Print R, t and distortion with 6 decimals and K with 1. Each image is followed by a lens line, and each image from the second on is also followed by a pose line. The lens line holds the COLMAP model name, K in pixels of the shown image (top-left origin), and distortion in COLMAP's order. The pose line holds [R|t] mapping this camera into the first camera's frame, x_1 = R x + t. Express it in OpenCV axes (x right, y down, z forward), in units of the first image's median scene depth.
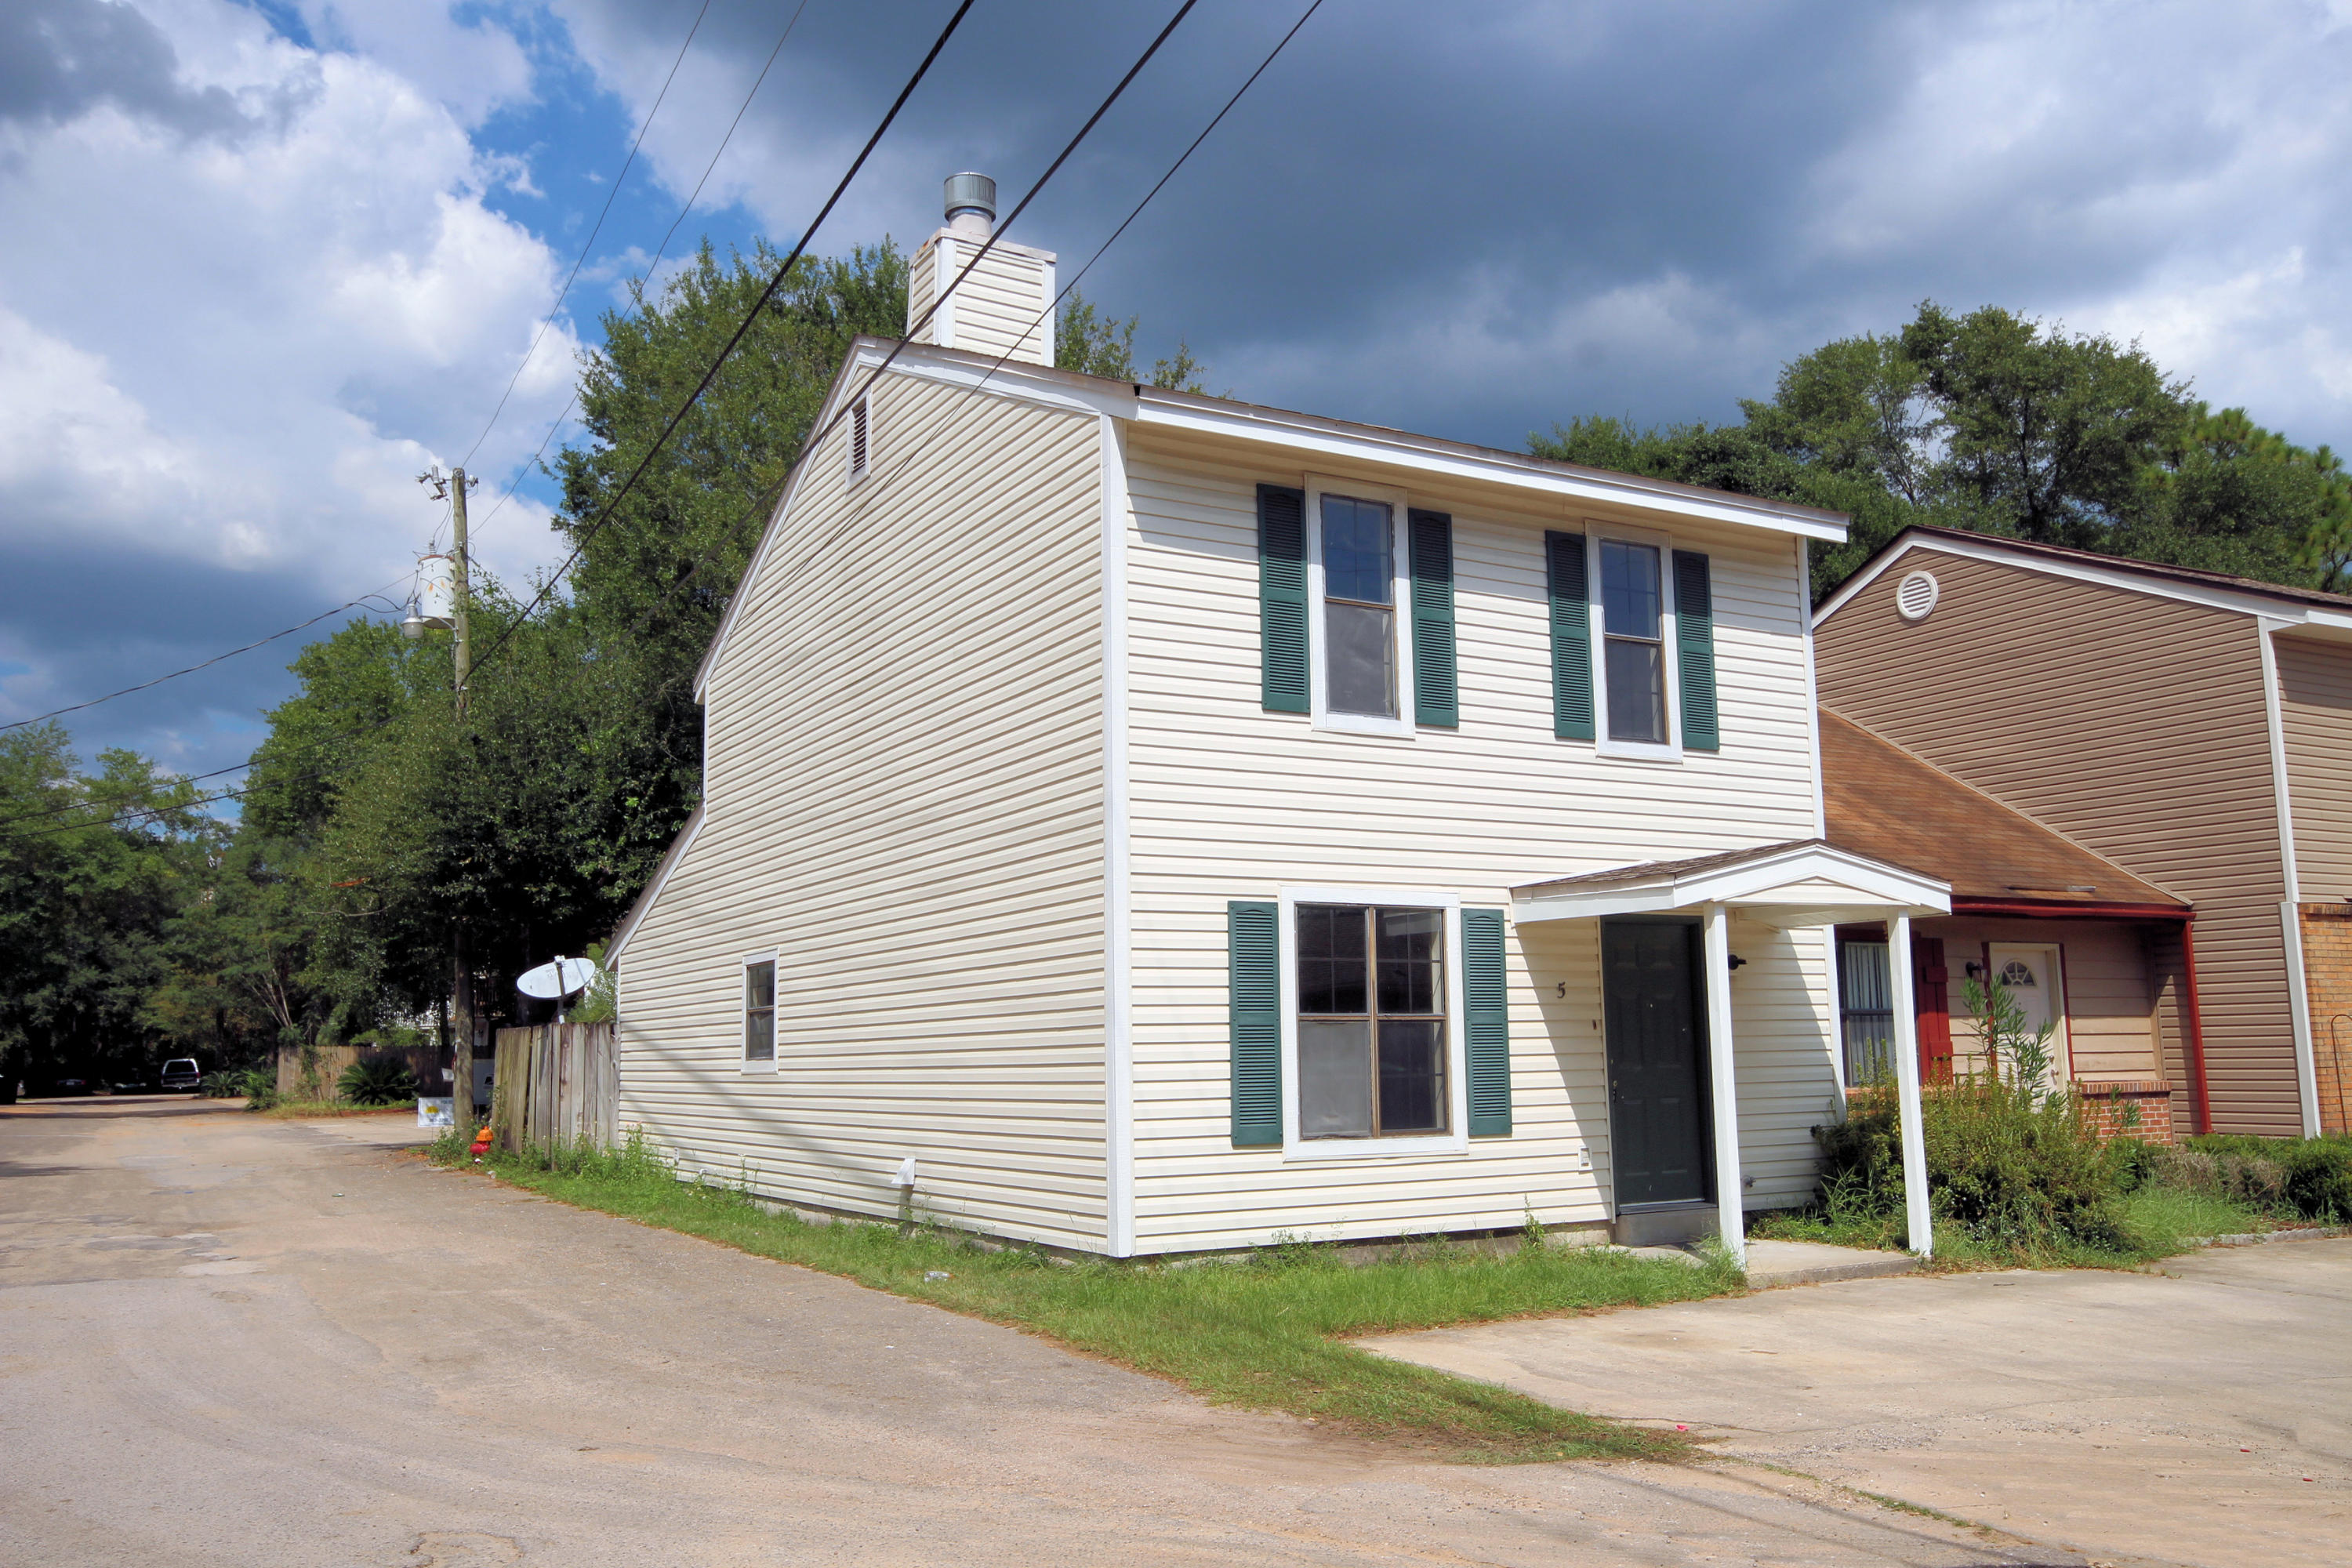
lens RADIAL K [[1867.6, 0, 1175.1], [0, 1867.6, 795.4], [0, 0, 1]] dist [0.001134, 0.000055]
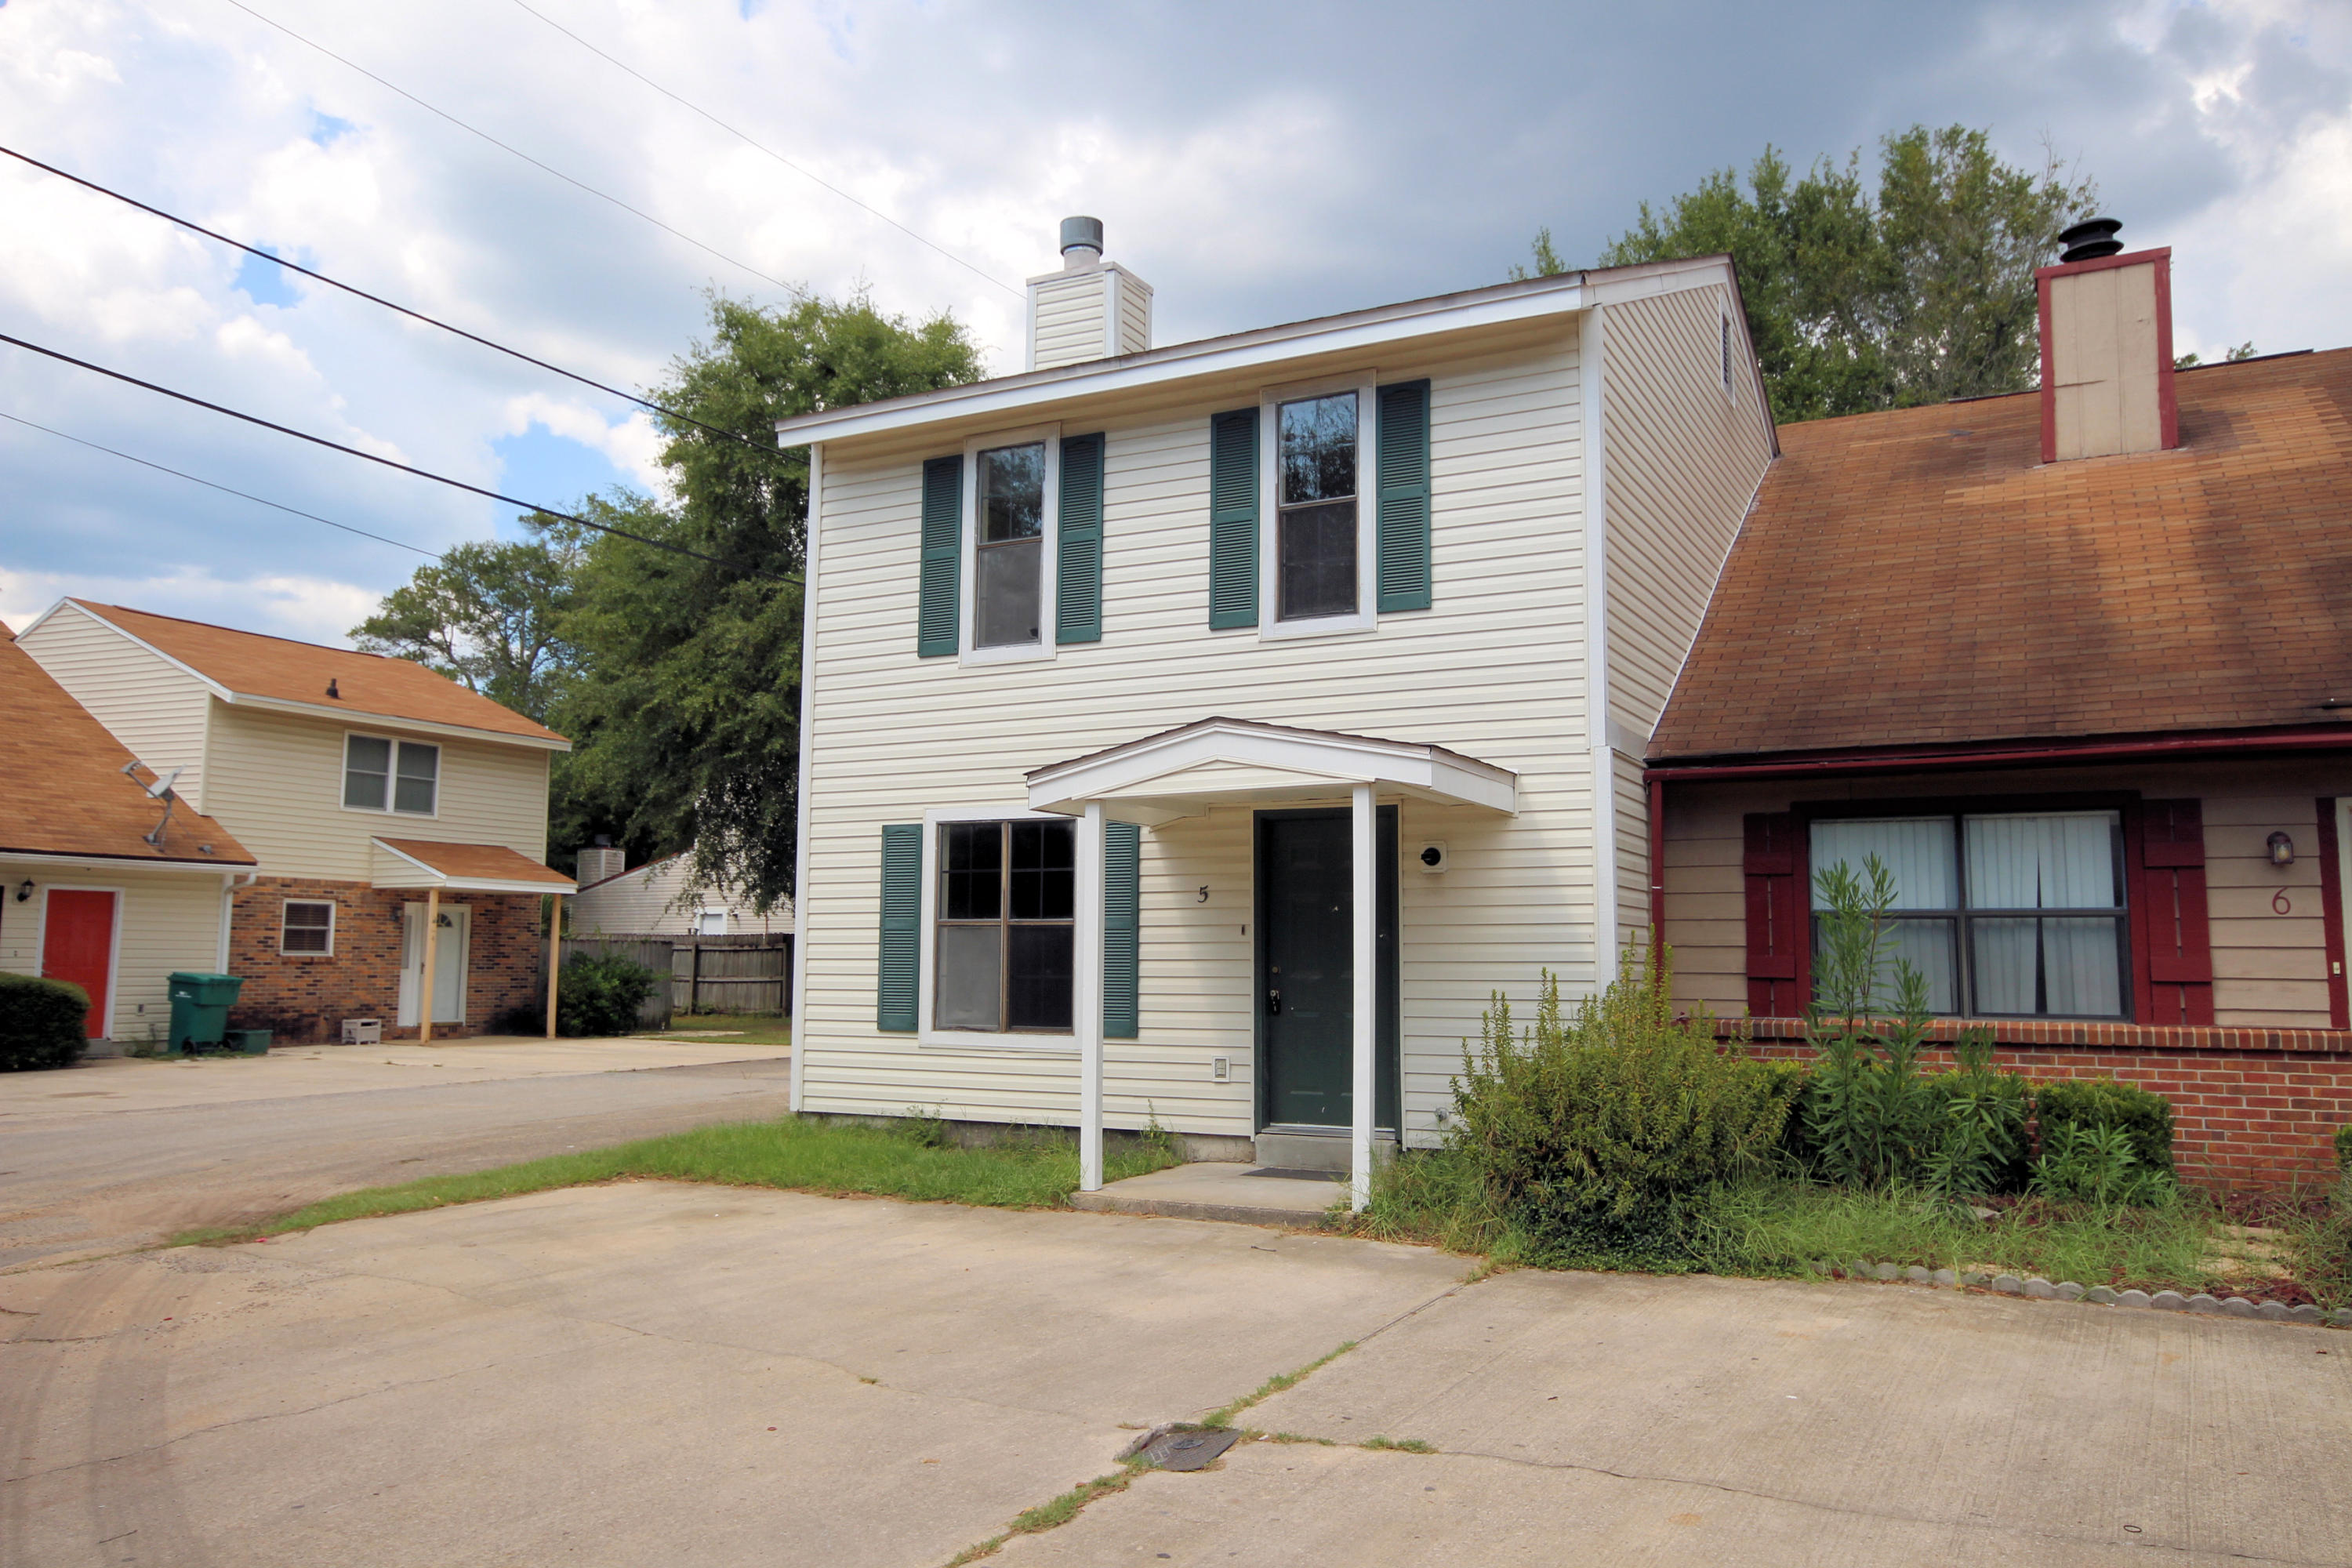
lens RADIAL K [[1720.9, 0, 1176.0], [0, 1720.9, 784.0], [0, 0, 1]] dist [-0.001213, 0.000346]
pose [[0.540147, -0.069337, -0.838709, 0.992747], [0.101365, 0.994705, -0.016952, 0.064508], [0.835444, -0.075859, 0.544315, 0.533986]]
